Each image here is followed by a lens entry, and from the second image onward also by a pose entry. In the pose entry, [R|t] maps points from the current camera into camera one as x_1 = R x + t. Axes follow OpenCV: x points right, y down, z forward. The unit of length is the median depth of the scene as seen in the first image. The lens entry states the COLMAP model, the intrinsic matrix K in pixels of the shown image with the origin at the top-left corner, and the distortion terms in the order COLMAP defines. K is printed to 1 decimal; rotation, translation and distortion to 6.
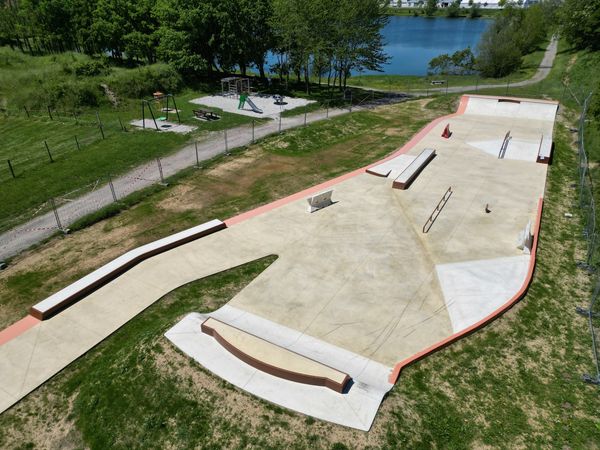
lens RADIAL K [[416.5, 0, 300.0], [0, 416.5, 225.0], [0, 0, 1]] dist [0.090638, -0.093660]
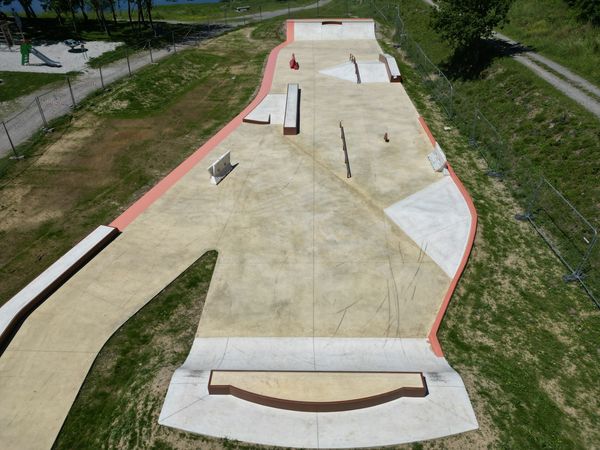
lens RADIAL K [[416.5, 0, 300.0], [0, 416.5, 225.0], [0, 0, 1]] dist [0.090638, -0.093660]
pose [[0.877345, -0.280396, 0.389414, -0.158991], [0.223632, 0.956920, 0.185184, -0.064231], [-0.424563, -0.075385, 0.902255, 0.165374]]
